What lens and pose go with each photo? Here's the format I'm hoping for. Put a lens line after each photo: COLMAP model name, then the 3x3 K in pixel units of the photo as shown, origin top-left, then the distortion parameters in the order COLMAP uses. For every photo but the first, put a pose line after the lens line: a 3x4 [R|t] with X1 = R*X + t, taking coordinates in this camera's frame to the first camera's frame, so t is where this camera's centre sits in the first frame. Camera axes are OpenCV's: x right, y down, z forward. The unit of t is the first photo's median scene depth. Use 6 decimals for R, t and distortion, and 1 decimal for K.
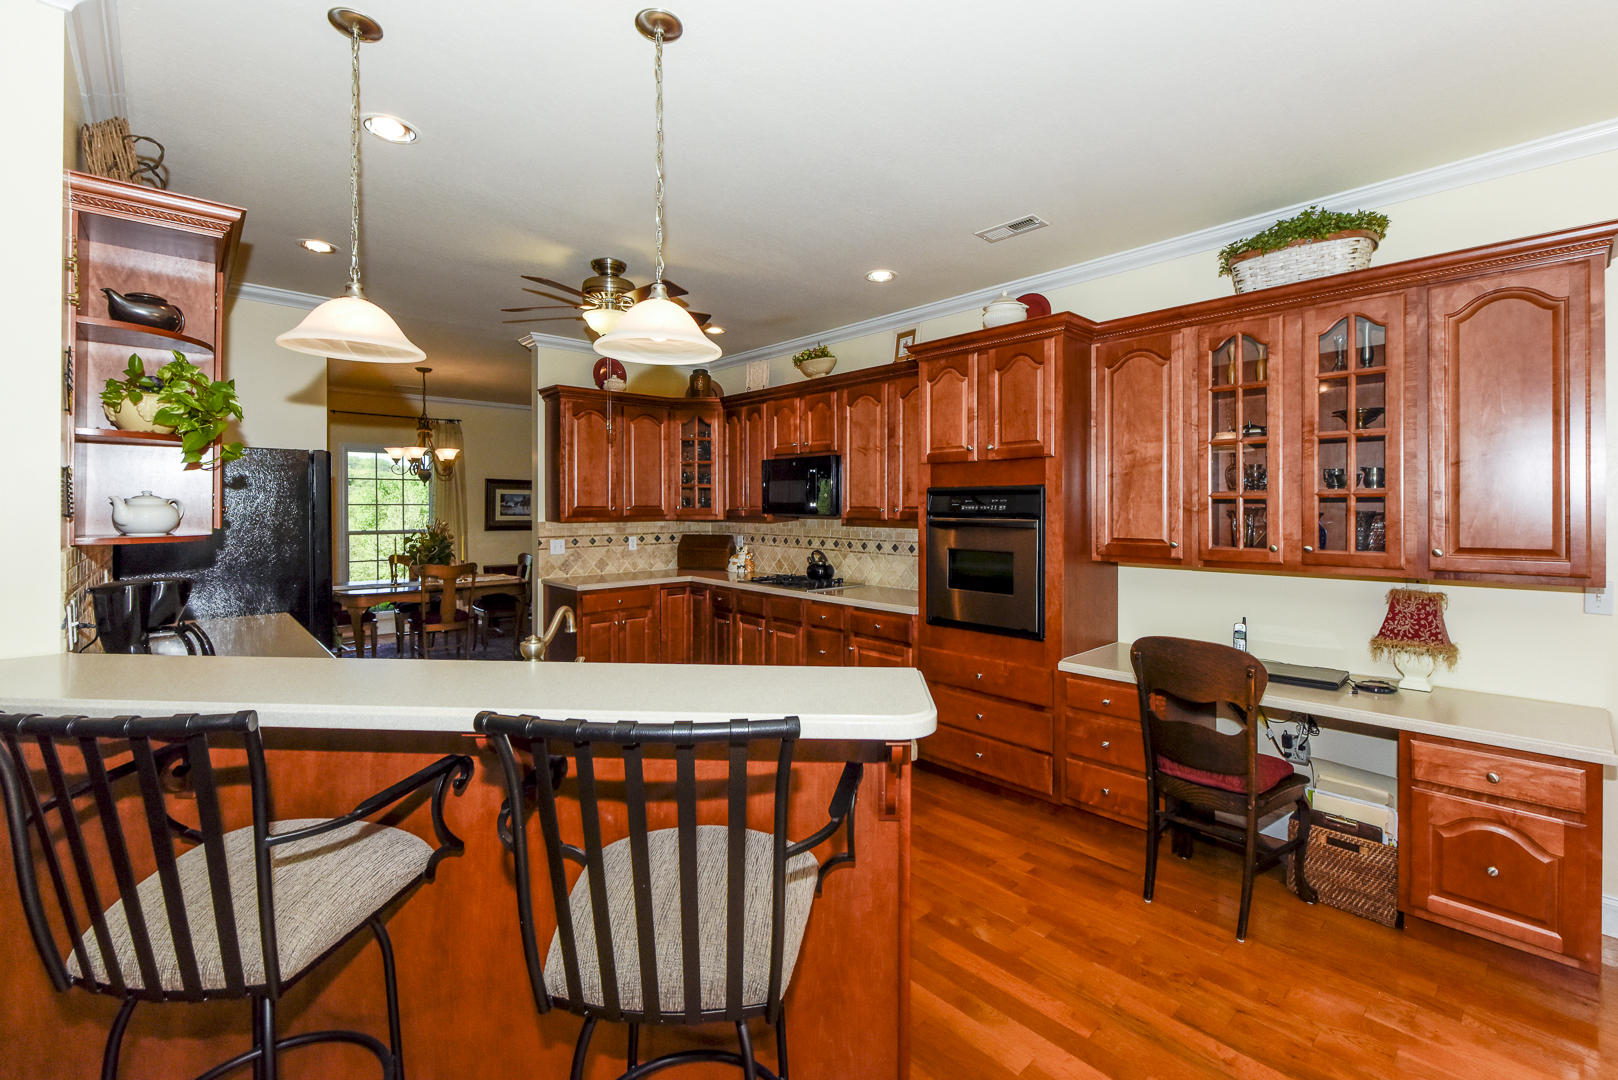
lens RADIAL K [[715.5, 0, 818.0], [0, 715.5, 509.3], [0, 0, 1]] dist [0.003517, 0.000299]
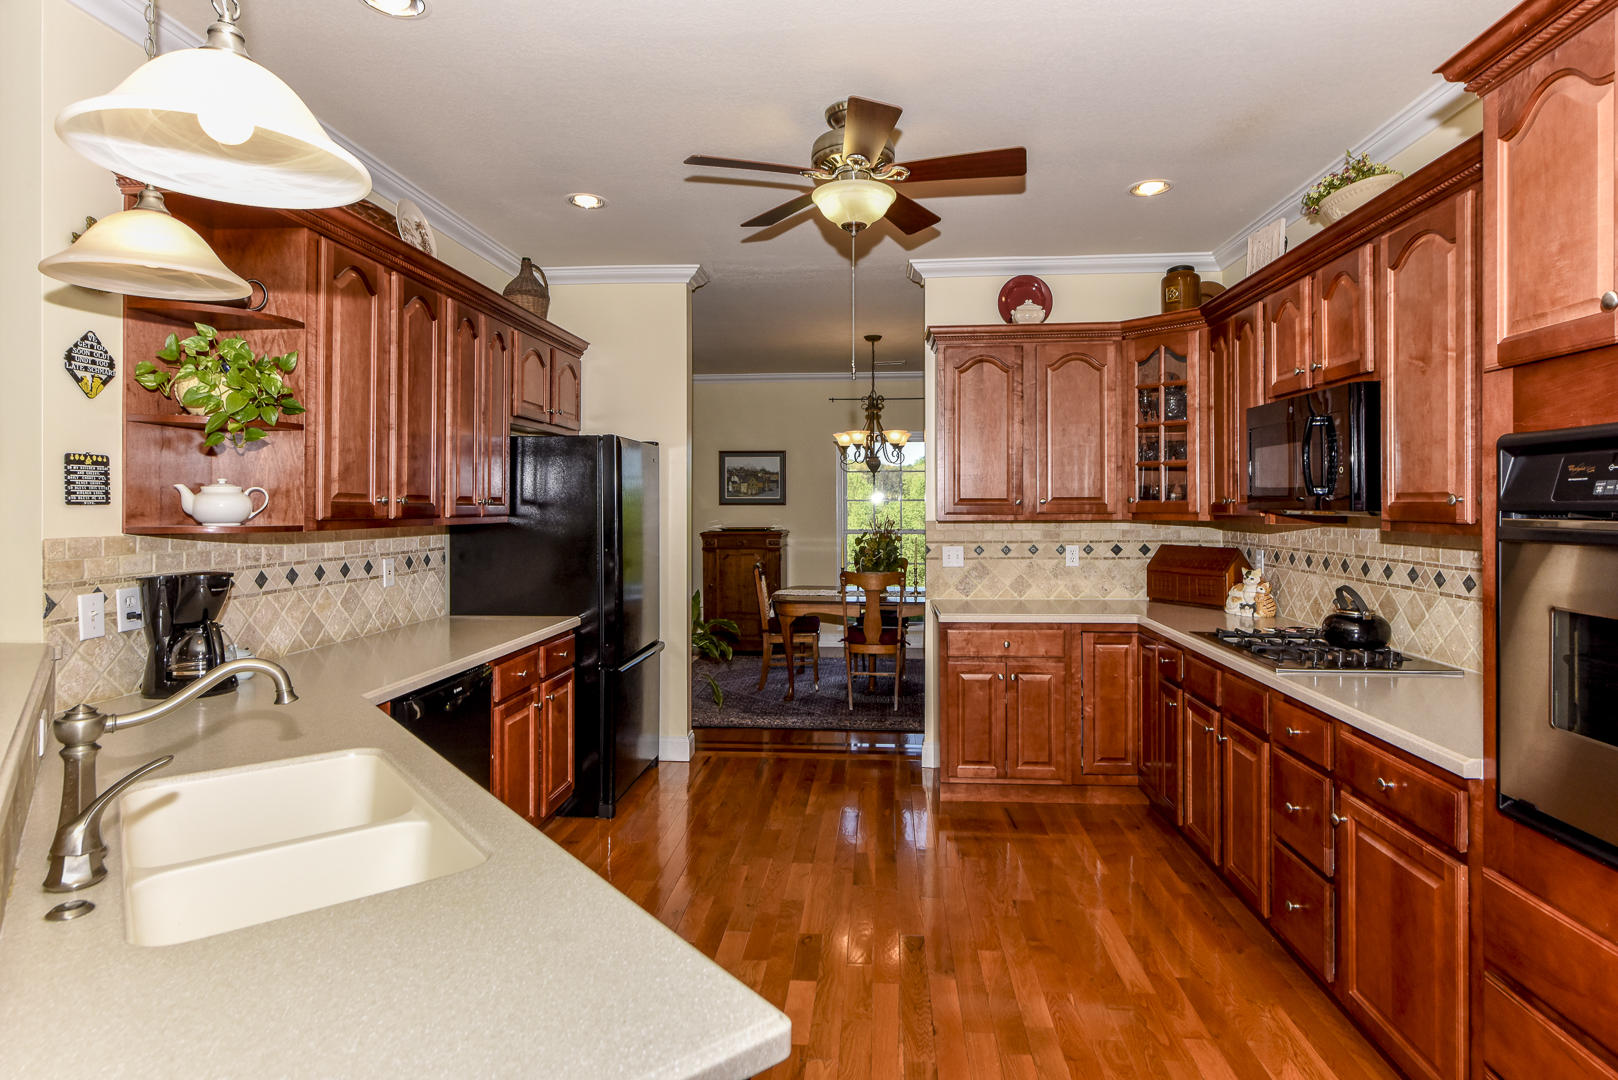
lens RADIAL K [[868.6, 0, 787.4], [0, 868.6, 500.0], [0, 0, 1]] dist [-0.002900, -0.000797]
pose [[0.661297, -0.006663, -0.750094, 0.180862], [-0.000703, 0.999955, -0.009503, 0.005346], [0.750124, 0.006811, 0.661263, 0.327635]]
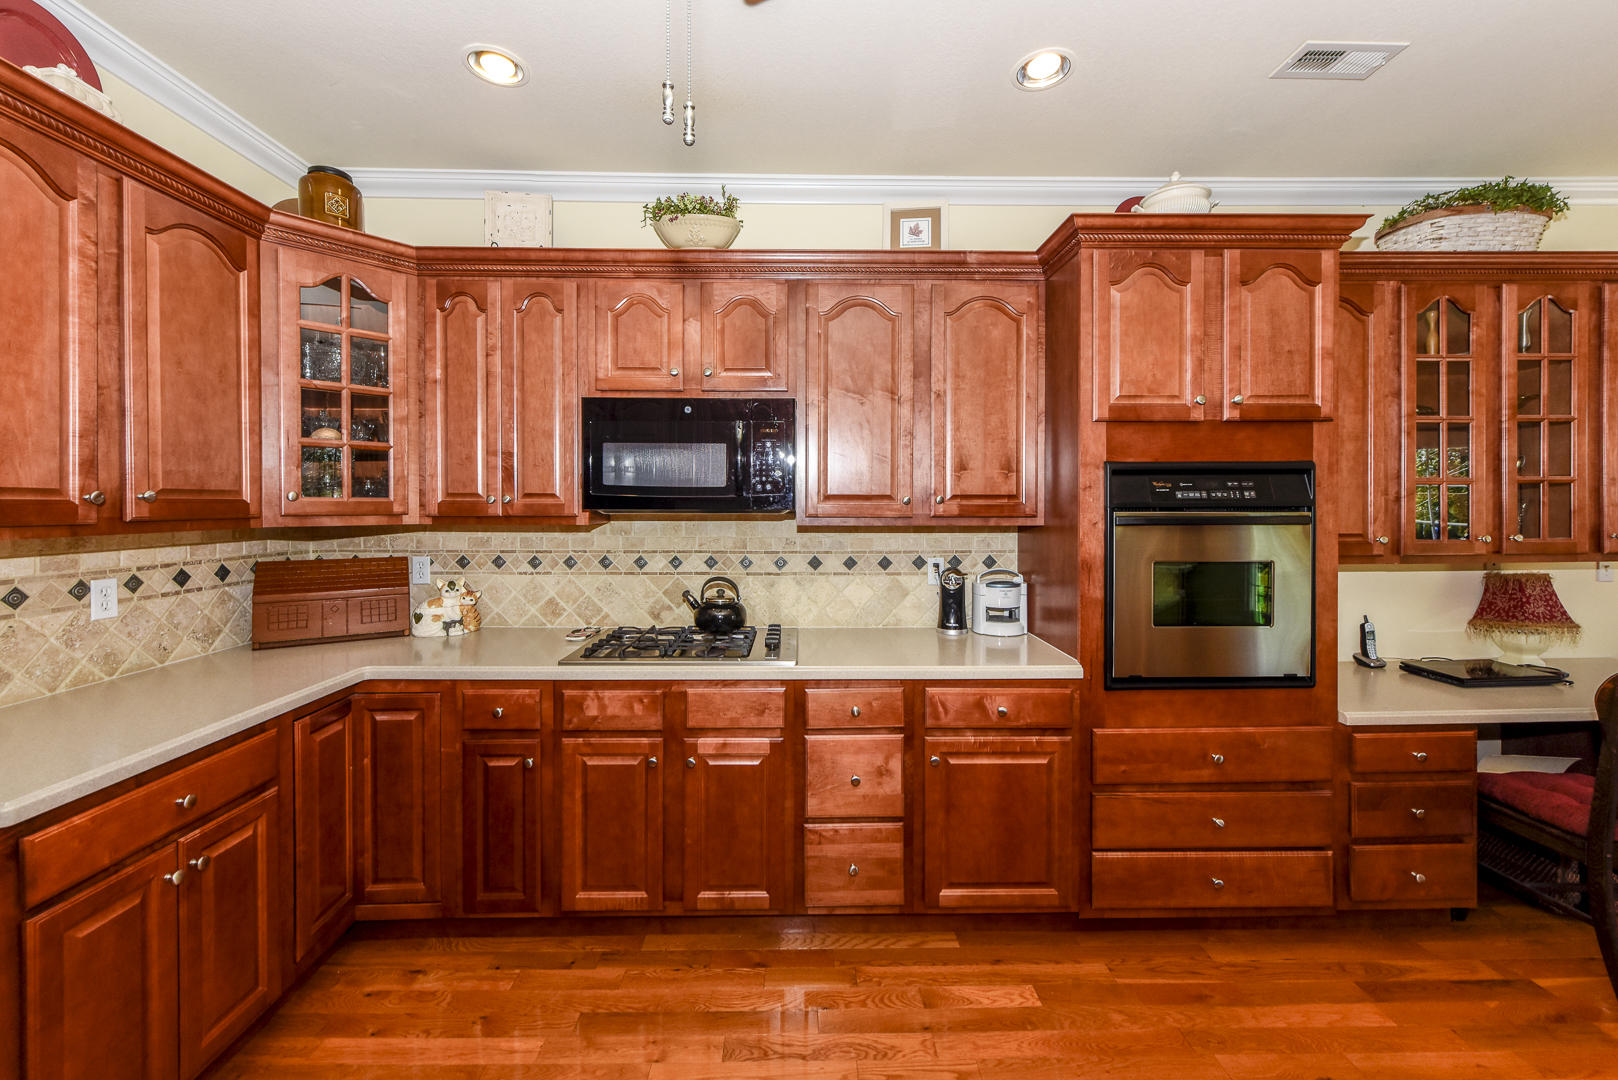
lens RADIAL K [[660.6, 0, 807.5], [0, 660.6, 507.7], [0, 0, 1]] dist [0.005973, -0.000319]
pose [[0.655030, -0.005629, 0.755582, -0.316167], [0.002887, 0.999984, 0.004947, 0.003808], [-0.755598, -0.001059, 0.655035, 0.613863]]
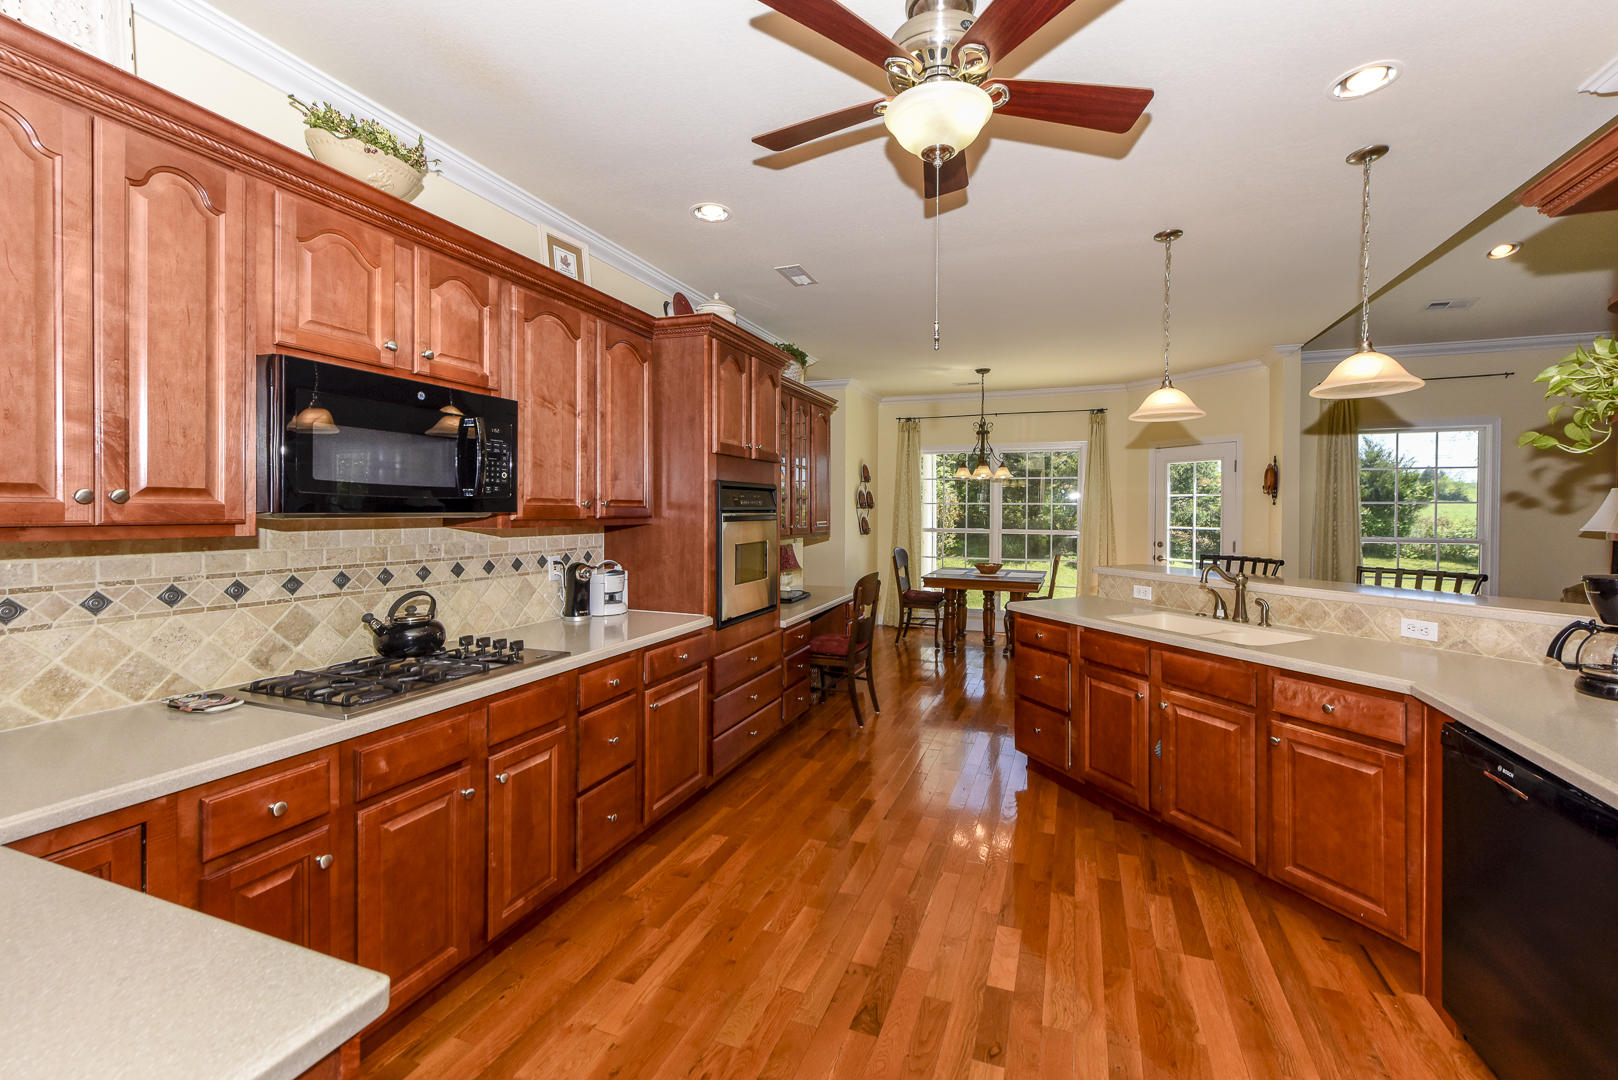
lens RADIAL K [[660.6, 0, 847.2], [0, 660.6, 524.7], [0, 0, 1]] dist [0.005973, -0.000319]
pose [[-0.482723, -0.022468, 0.875485, -0.485098], [-0.001136, 0.999686, 0.025029, 0.004014], [-0.875773, 0.011088, -0.482597, 0.934252]]
